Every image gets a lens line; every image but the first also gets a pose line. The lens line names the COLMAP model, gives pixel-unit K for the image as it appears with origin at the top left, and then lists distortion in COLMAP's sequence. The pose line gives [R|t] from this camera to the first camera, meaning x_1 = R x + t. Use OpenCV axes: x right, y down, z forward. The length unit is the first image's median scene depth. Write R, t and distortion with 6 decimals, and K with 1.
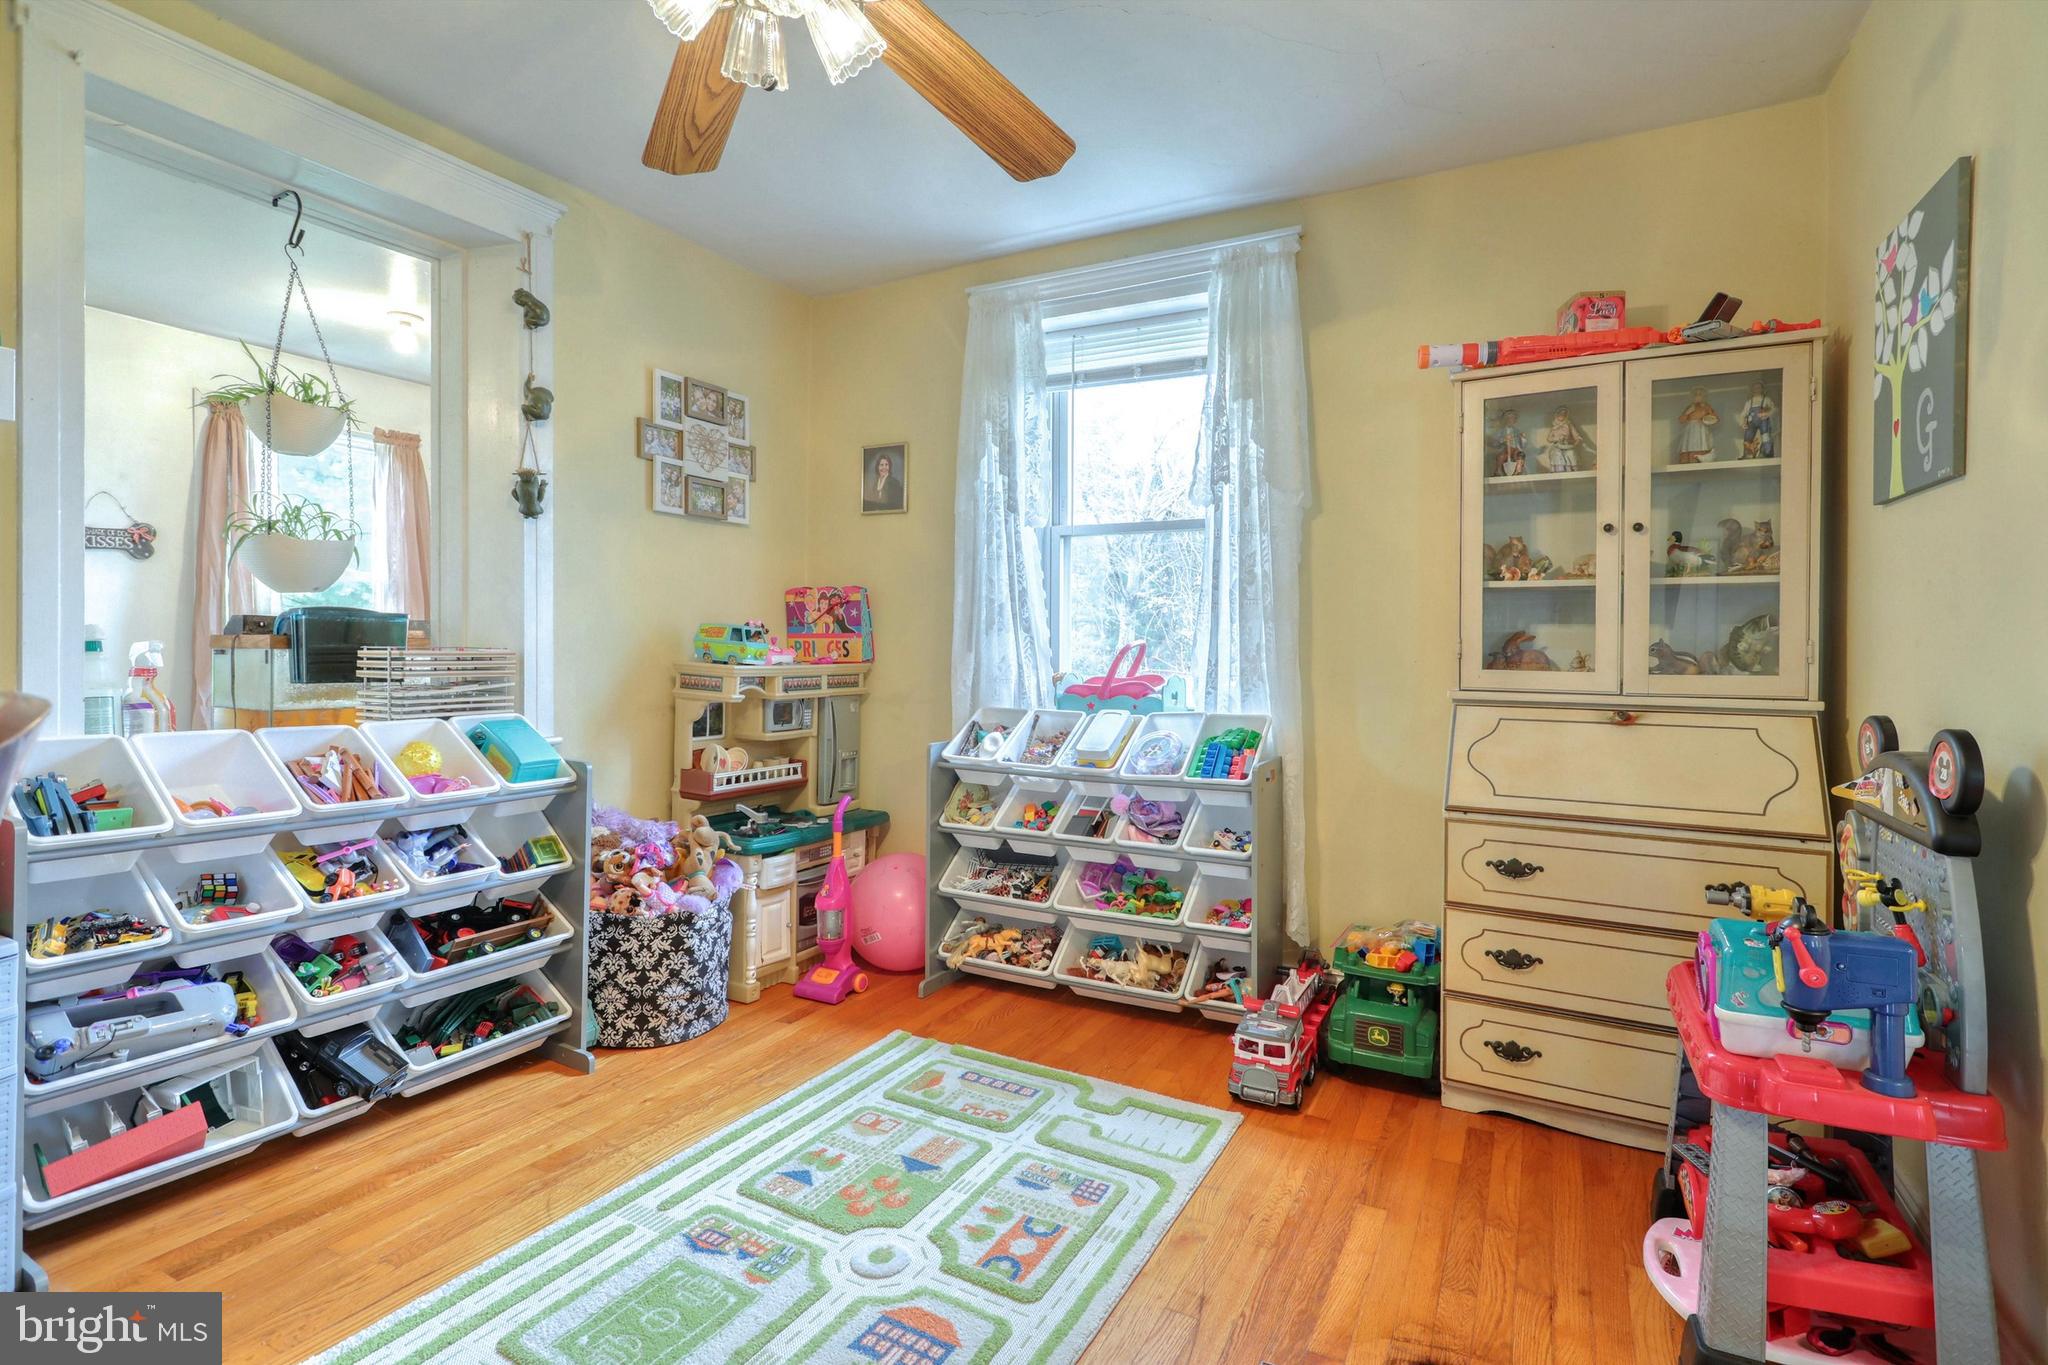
lens RADIAL K [[986.9, 0, 1020.2], [0, 986.9, 664.0], [0, 0, 1]] dist [0.001509, 0.000755]
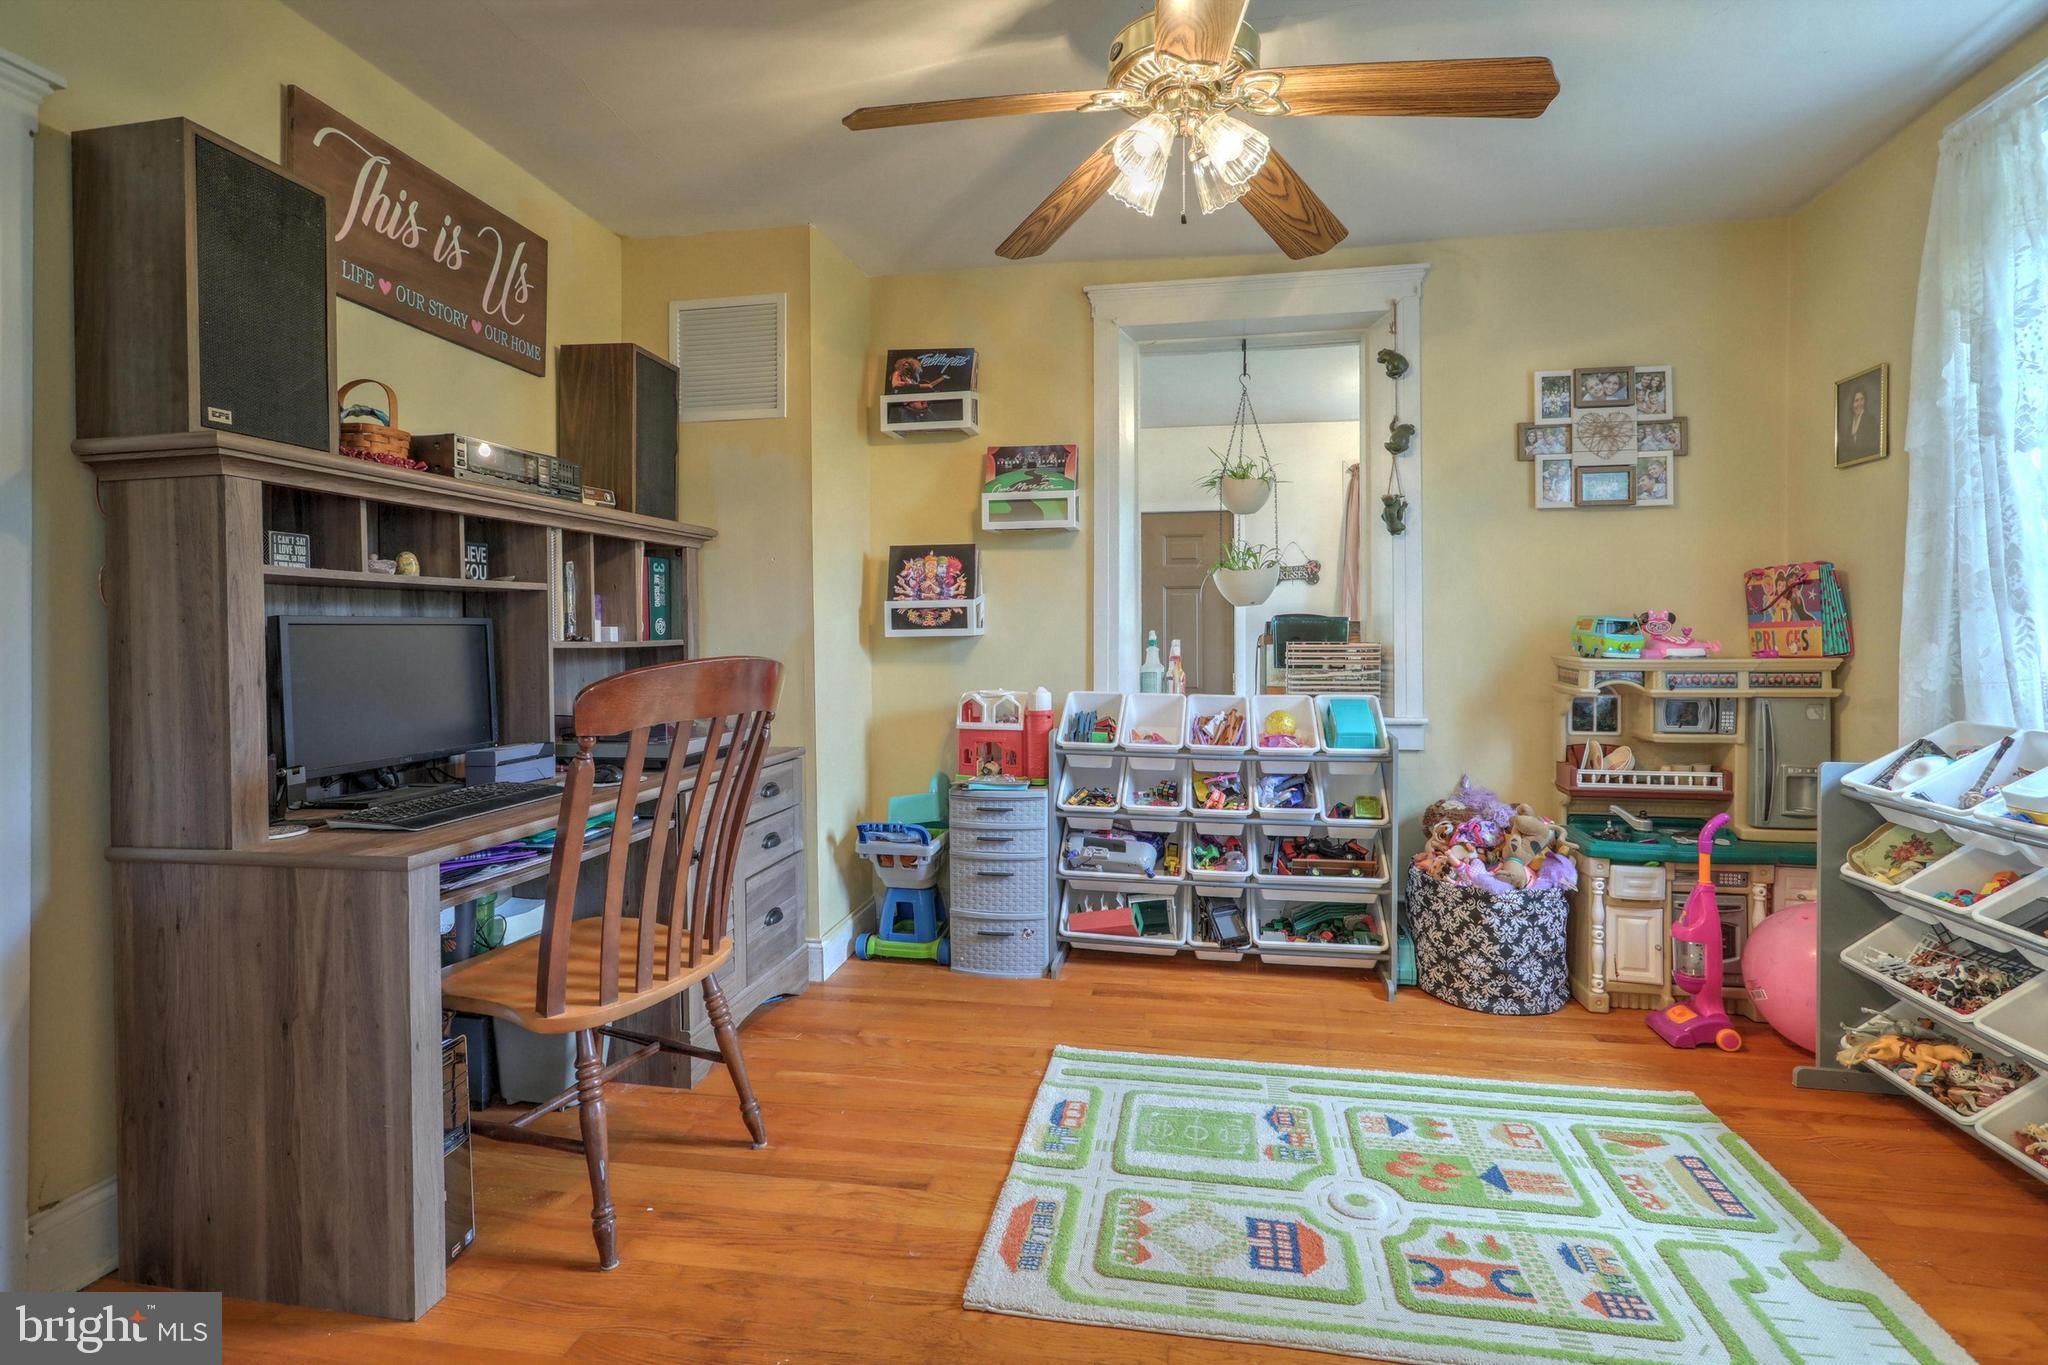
lens RADIAL K [[960.2, 0, 1033.5], [0, 960.2, 649.7], [0, 0, 1]] dist [-0.001389, -0.000019]
pose [[0.324403, -0.001030, -0.945918, 0.471225], [-0.009878, 0.999941, -0.004477, 0.002662], [0.945867, 0.010796, 0.324374, 0.201716]]
